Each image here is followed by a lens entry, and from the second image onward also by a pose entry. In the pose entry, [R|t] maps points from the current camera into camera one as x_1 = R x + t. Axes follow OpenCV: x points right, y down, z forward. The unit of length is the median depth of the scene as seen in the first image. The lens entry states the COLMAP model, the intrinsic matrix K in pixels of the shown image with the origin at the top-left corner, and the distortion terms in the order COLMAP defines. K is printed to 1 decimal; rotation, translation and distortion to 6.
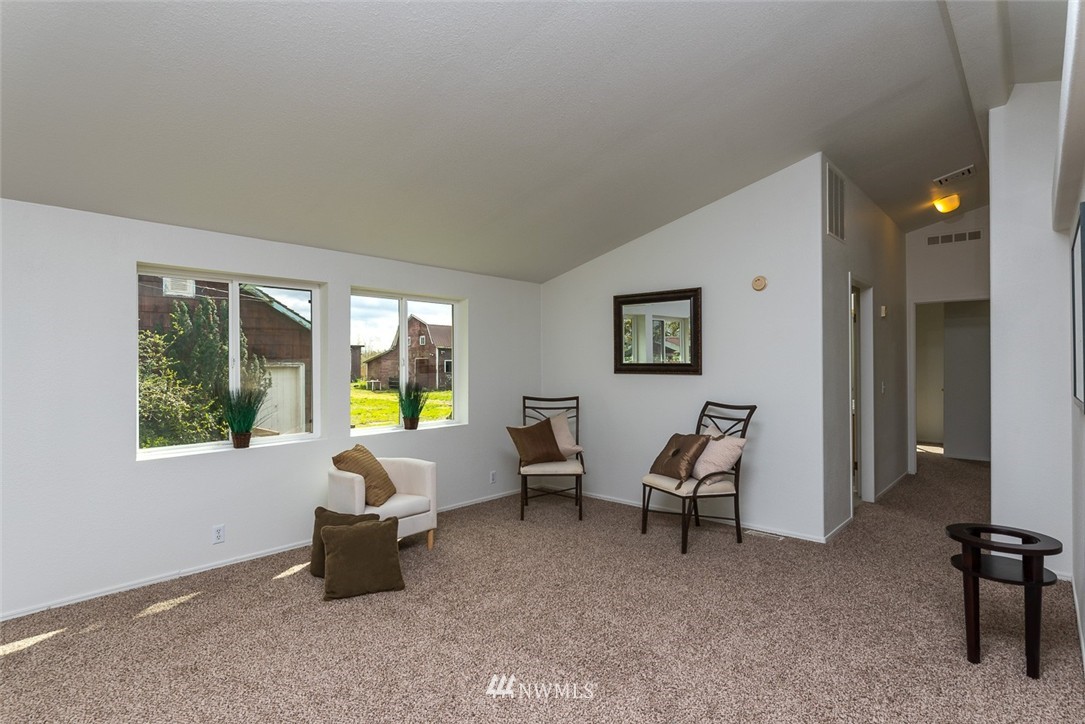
lens RADIAL K [[552.5, 0, 544.7], [0, 552.5, 363.5], [0, 0, 1]] dist [0.001889, -0.001362]
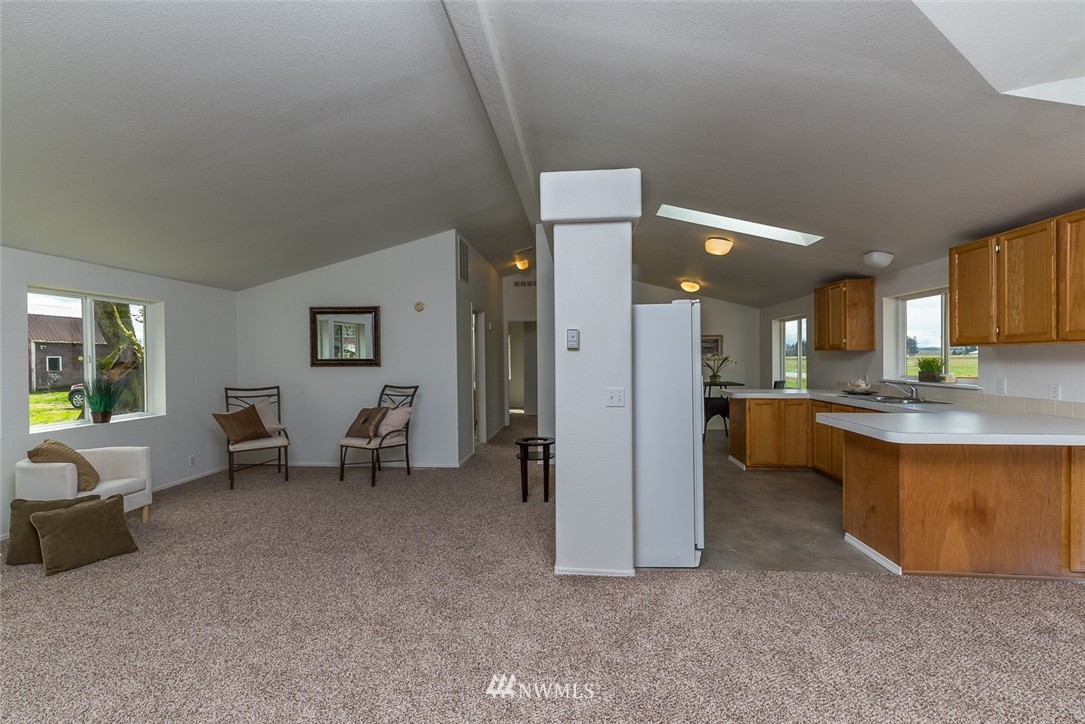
lens RADIAL K [[467.8, 0, 543.3], [0, 467.8, 357.8], [0, 0, 1]] dist [0.015117, 0.000276]
pose [[0.795467, -0.004770, 0.605978, -0.128976], [0.005737, 0.999983, 0.000340, -0.000722], [-0.605969, 0.003206, 0.795482, -0.247477]]
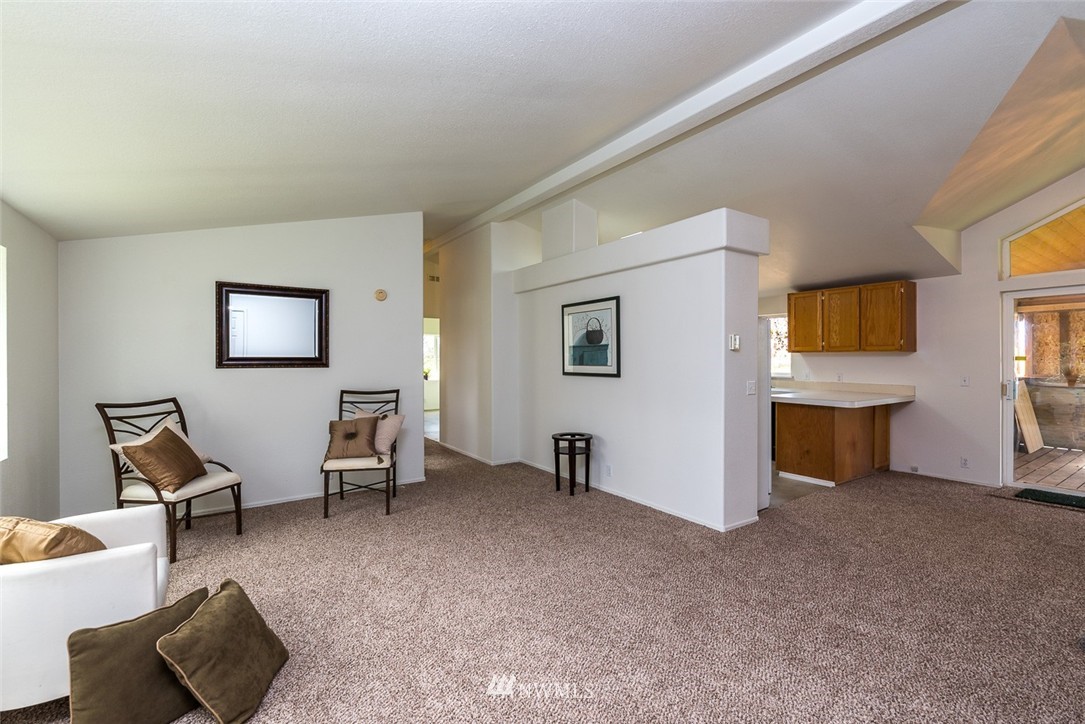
lens RADIAL K [[467.8, 0, 543.7], [0, 467.8, 354.7], [0, 0, 1]] dist [0.015117, 0.000276]
pose [[0.239310, 0.011292, 0.970878, -0.583556], [0.000161, 0.999932, -0.011669, 0.005977], [-0.970943, 0.002949, 0.239291, 0.374336]]
